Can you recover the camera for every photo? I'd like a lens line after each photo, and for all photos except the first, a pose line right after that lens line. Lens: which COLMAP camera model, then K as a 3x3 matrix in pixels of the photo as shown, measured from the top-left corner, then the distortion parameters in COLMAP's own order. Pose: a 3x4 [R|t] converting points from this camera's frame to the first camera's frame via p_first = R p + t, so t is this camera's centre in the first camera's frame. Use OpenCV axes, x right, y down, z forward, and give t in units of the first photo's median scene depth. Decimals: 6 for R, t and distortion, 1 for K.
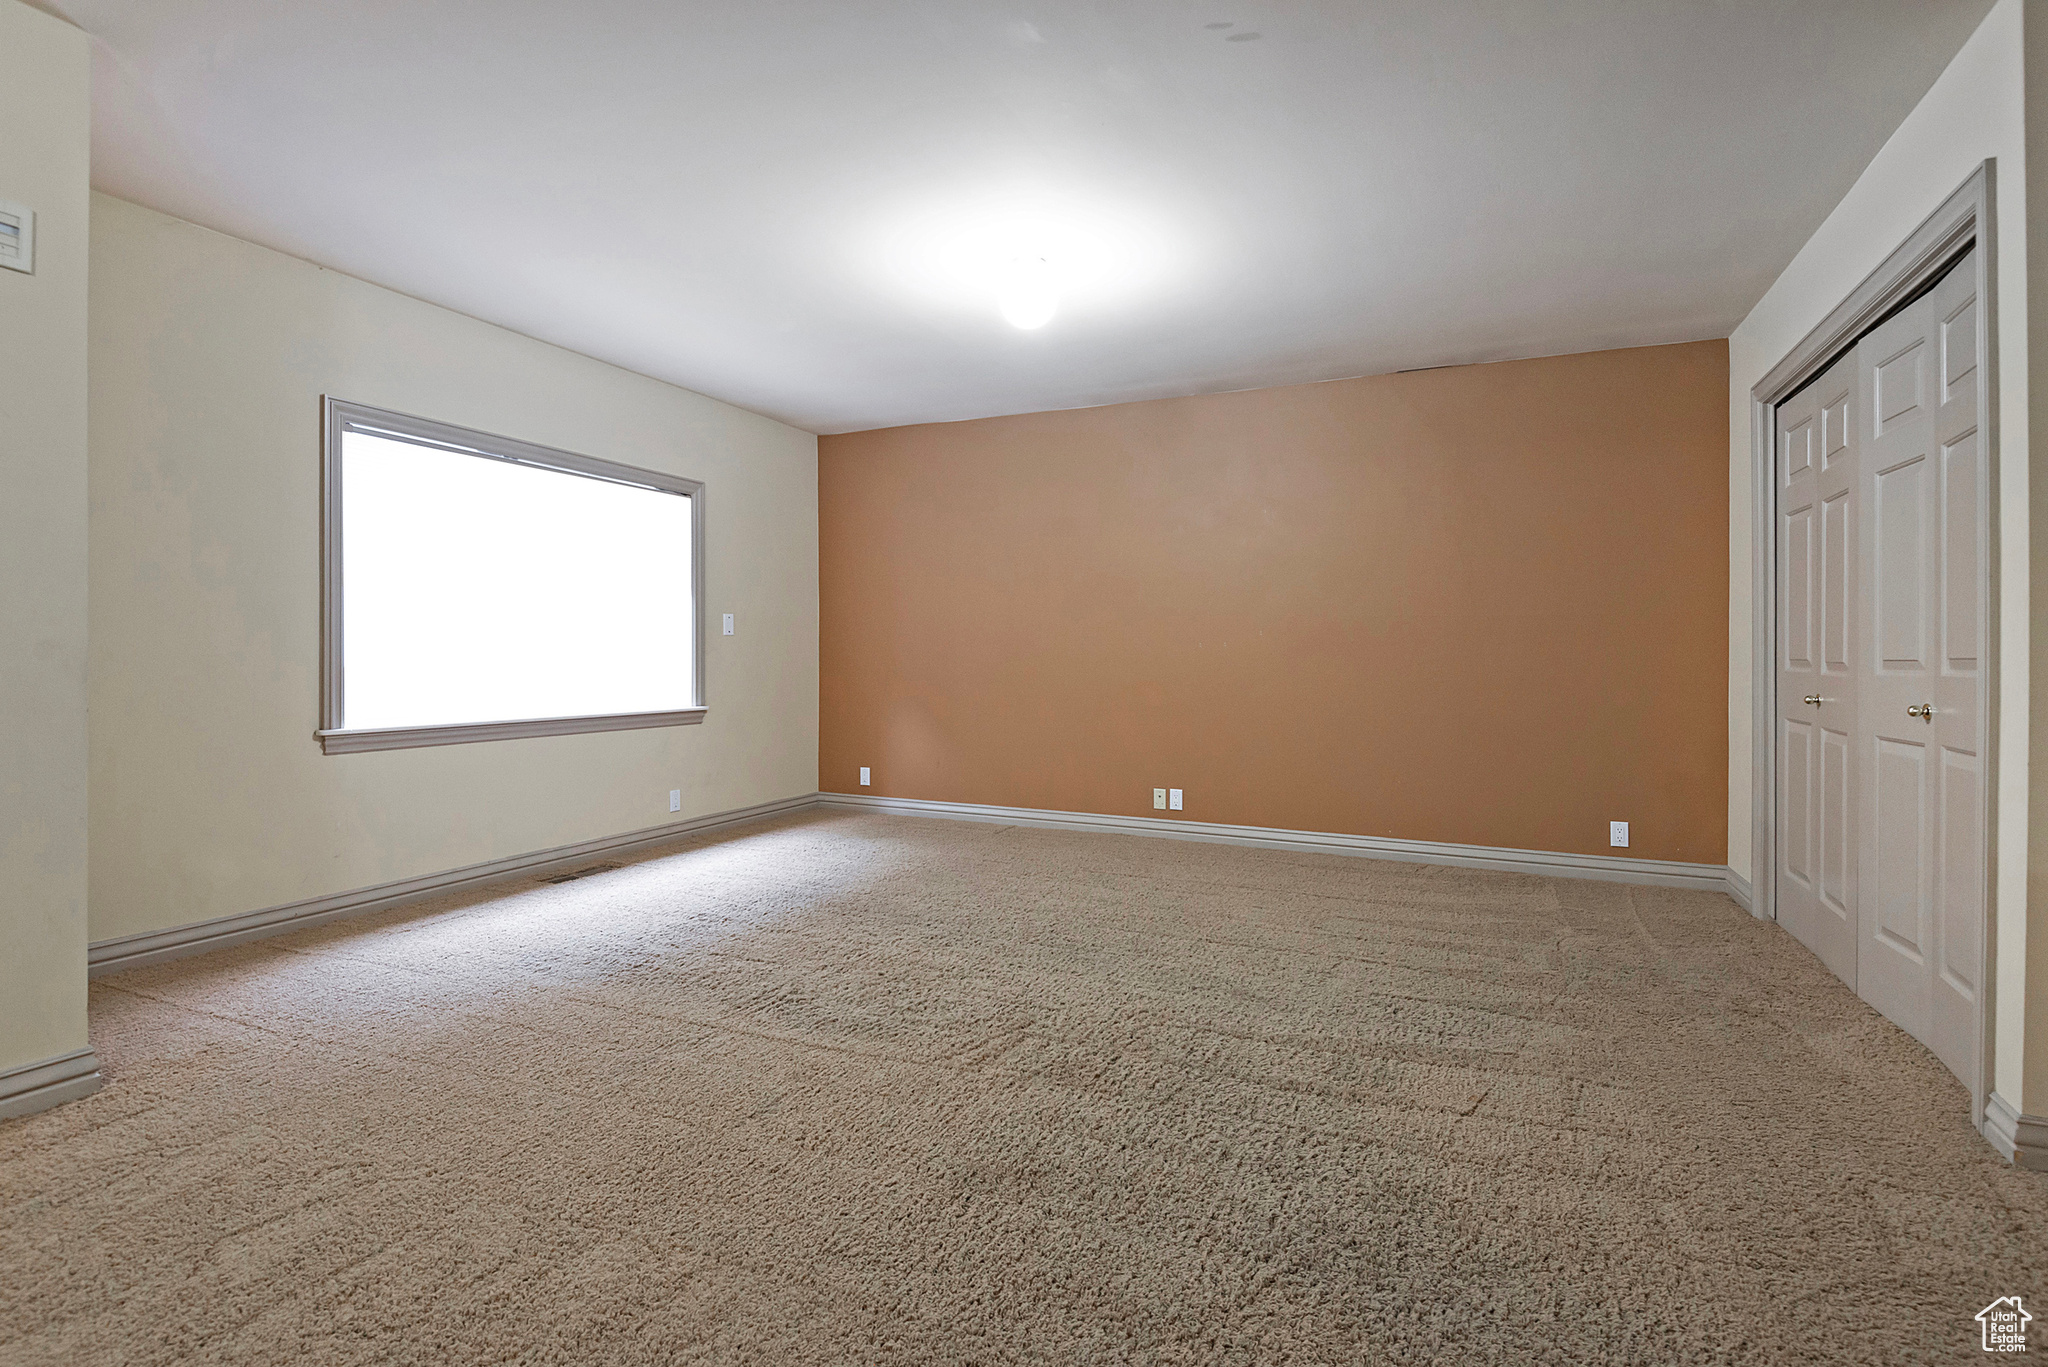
lens RADIAL K [[983.7, 0, 1000.1], [0, 983.7, 663.2], [0, 0, 1]] dist [-0.000405, -0.000056]
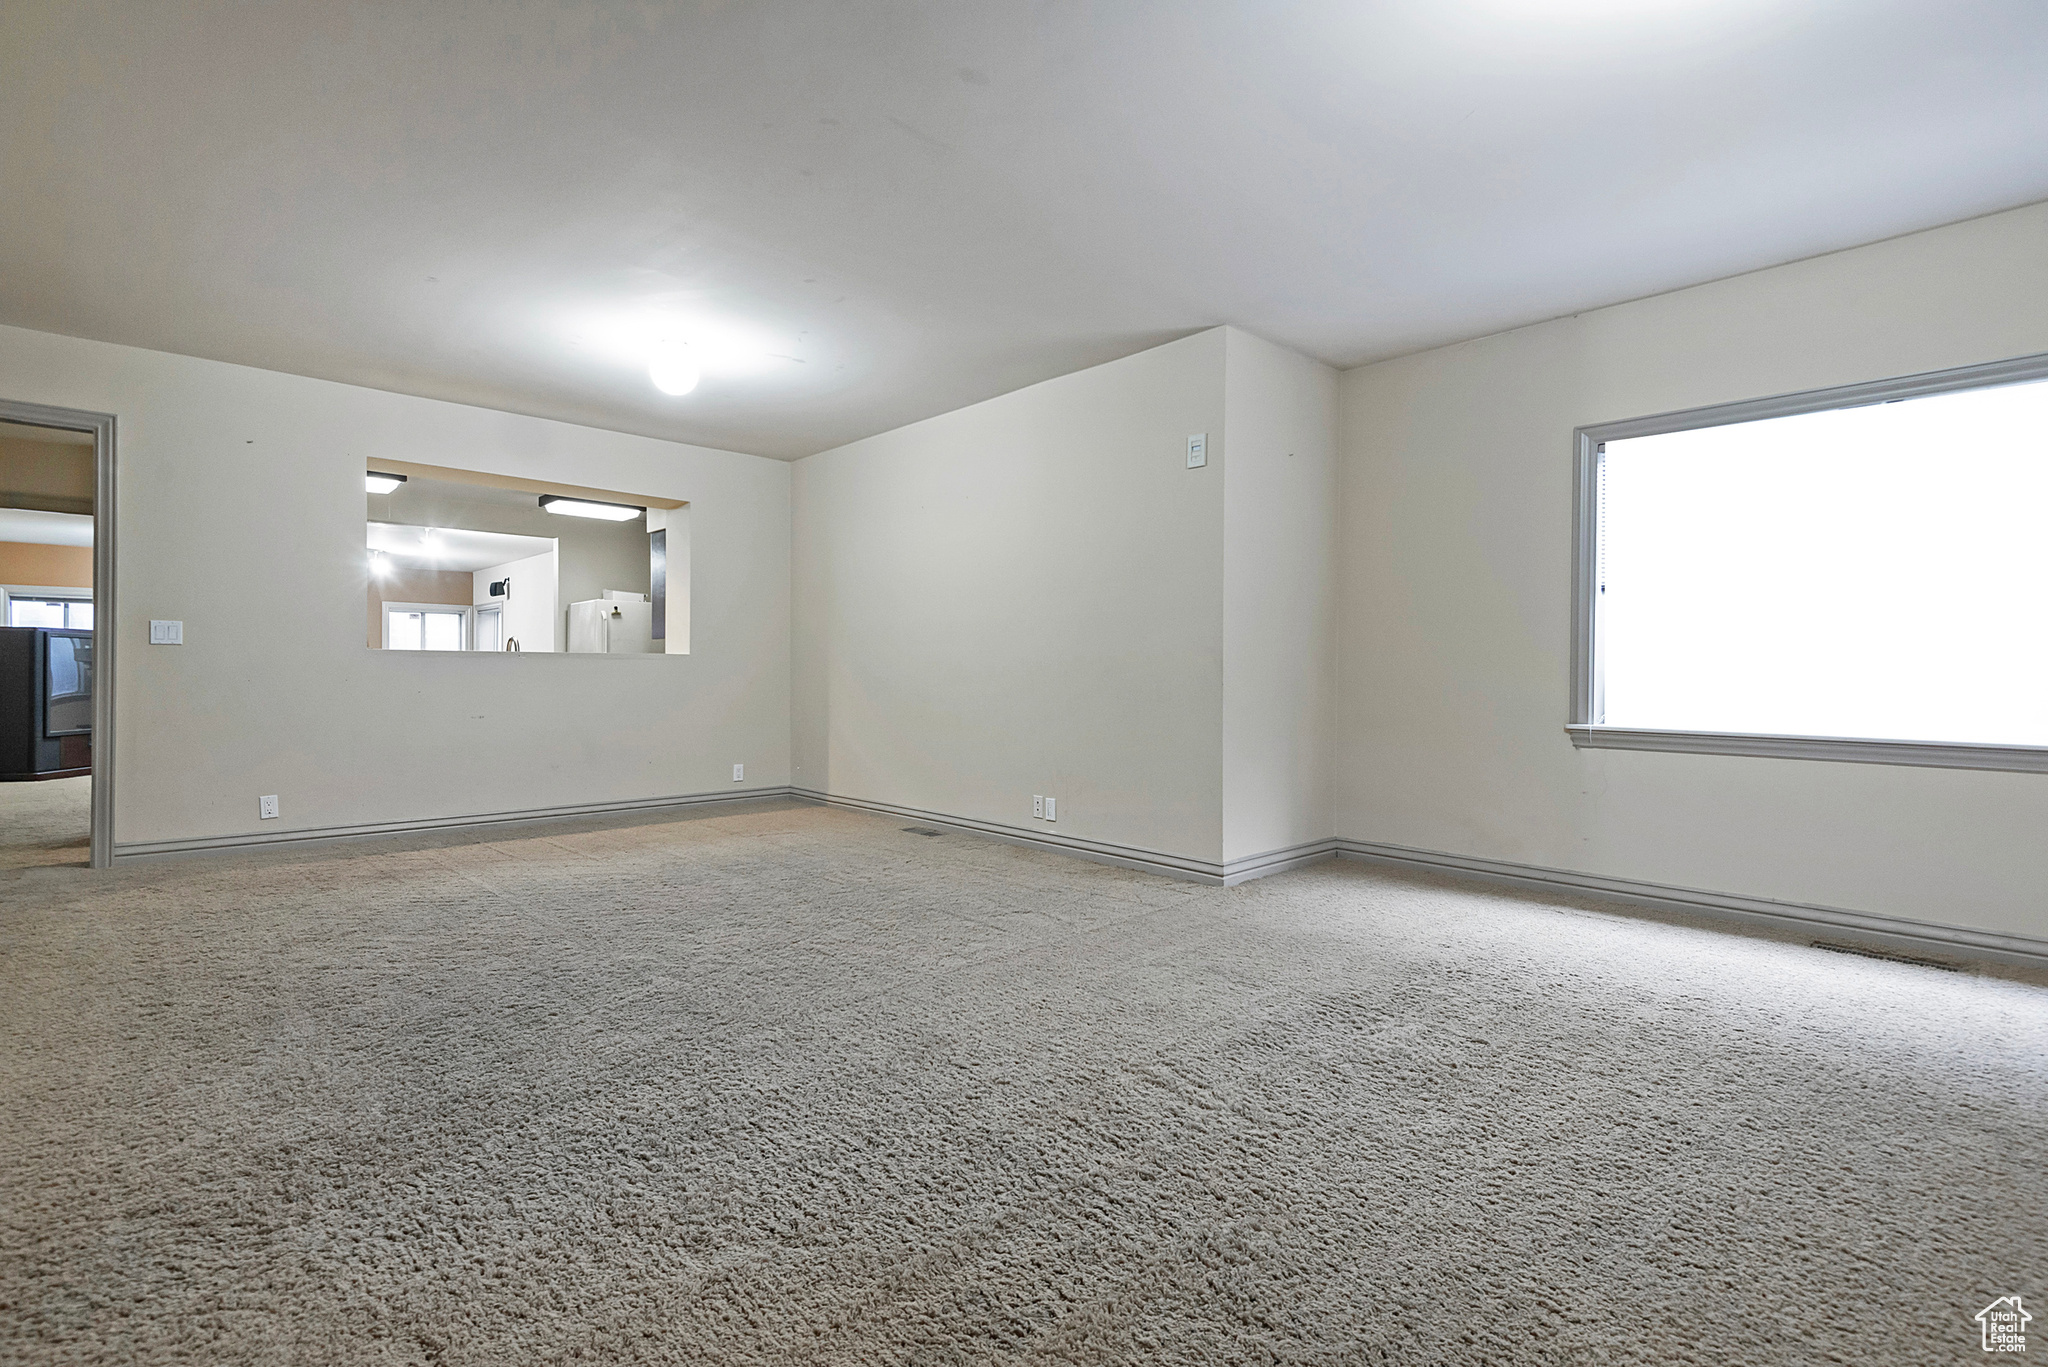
lens RADIAL K [[956.4, 0, 1020.8], [0, 956.4, 677.1], [0, 0, 1]] dist [0.033797, -0.030675]
pose [[-0.368129, -0.004023, -0.929766, 0.400795], [-0.016278, 0.999865, 0.002119, 0.015587], [0.929632, 0.015915, -0.368145, 0.567959]]
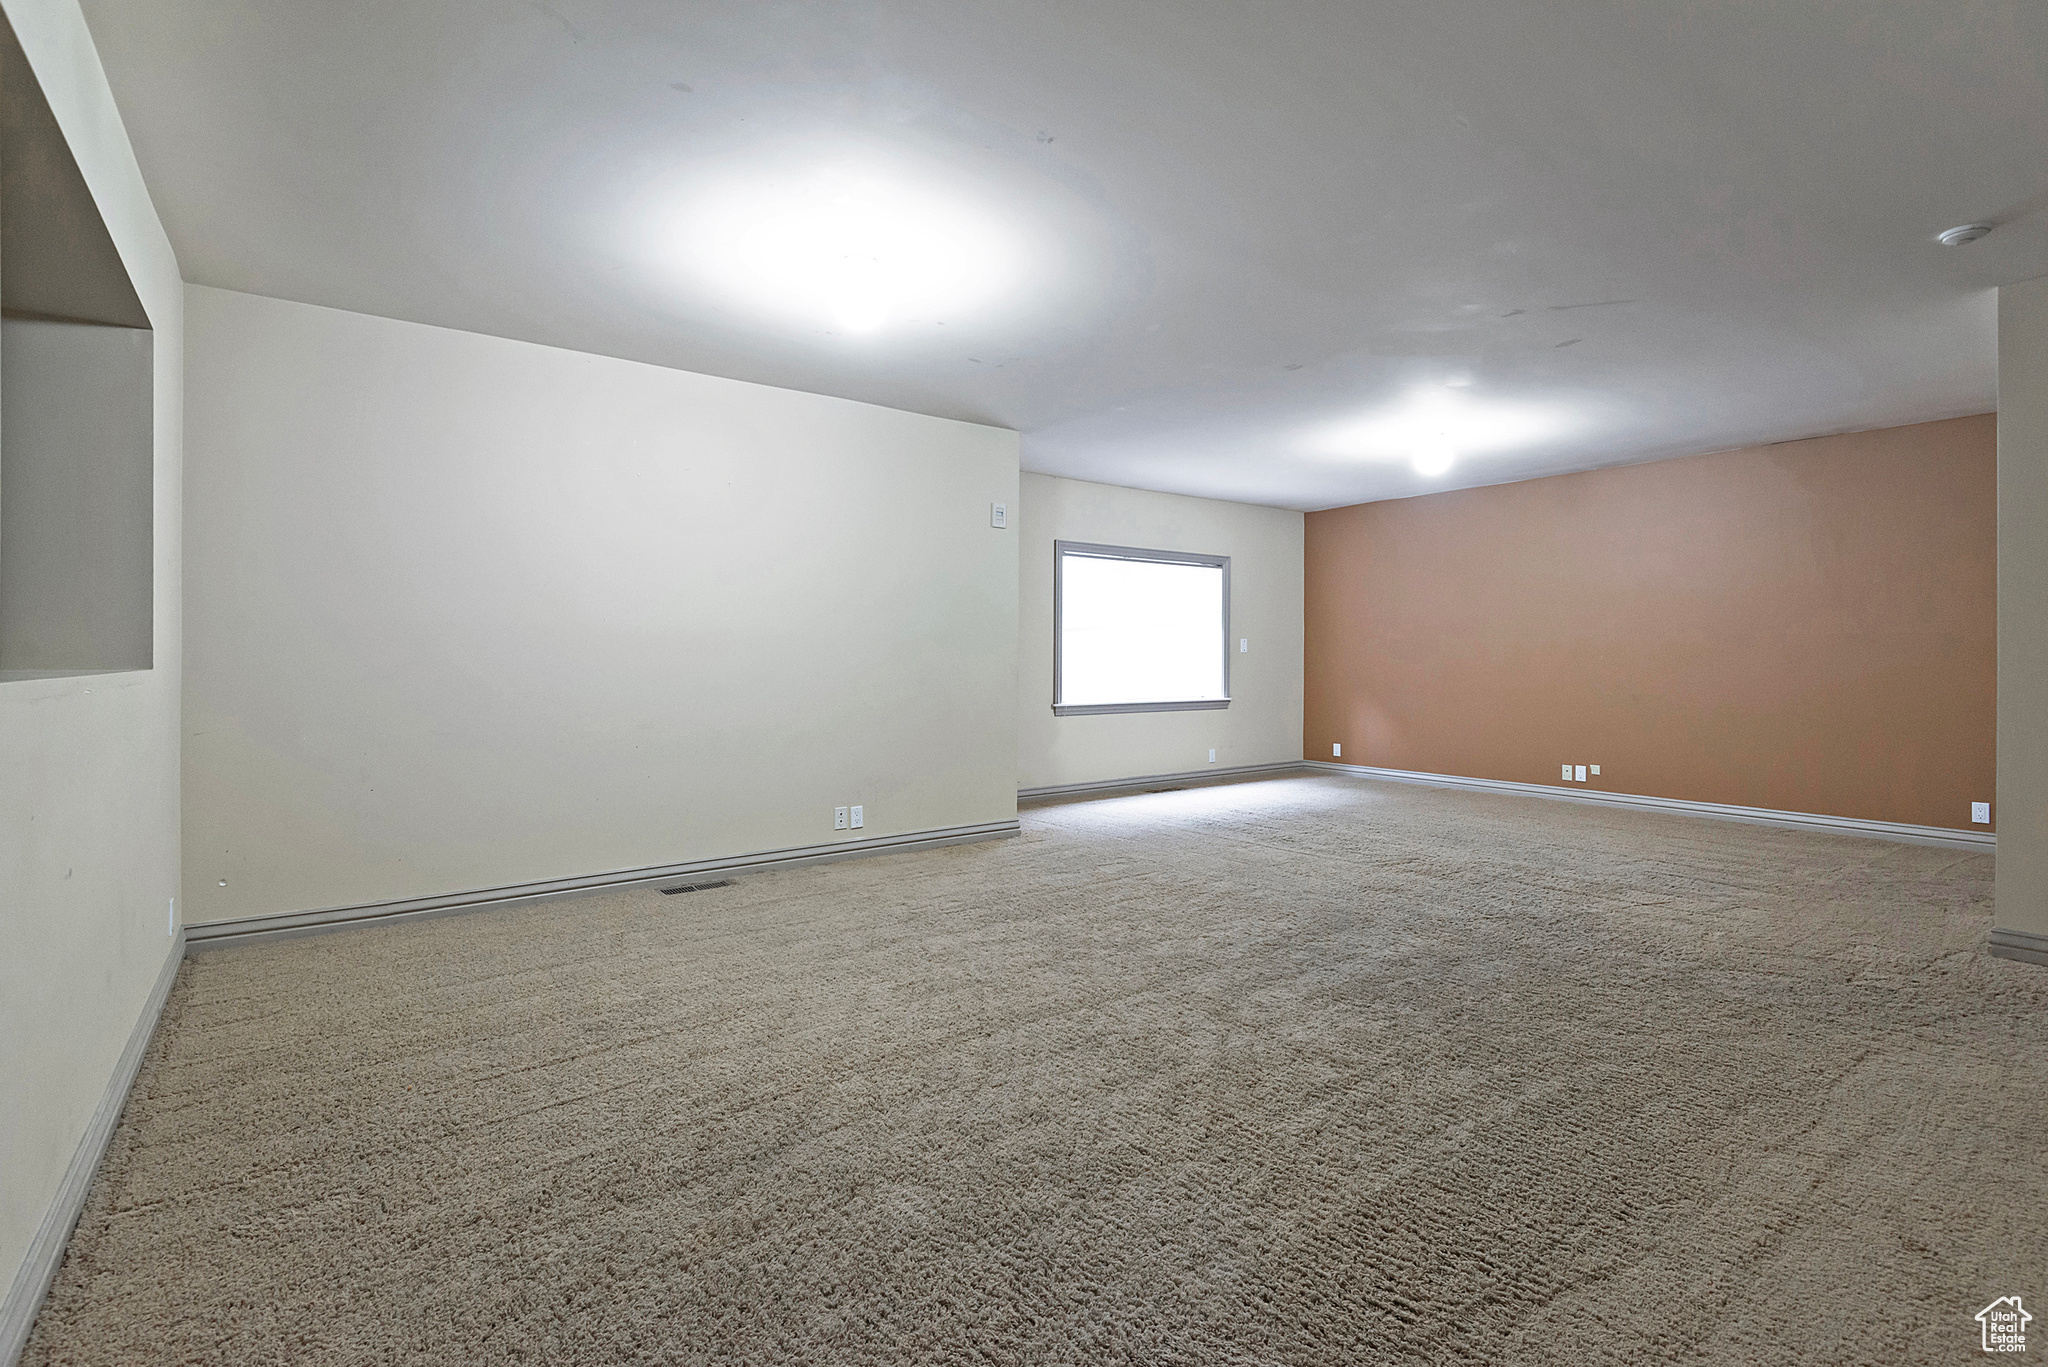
lens RADIAL K [[956.4, 0, 1020.8], [0, 956.4, 677.1], [0, 0, 1]] dist [0.033797, -0.030675]
pose [[0.891725, 0.003617, -0.452563, 0.104979], [0.000302, 0.999963, 0.008587, -0.003321], [0.452578, -0.007794, 0.891691, -0.563234]]
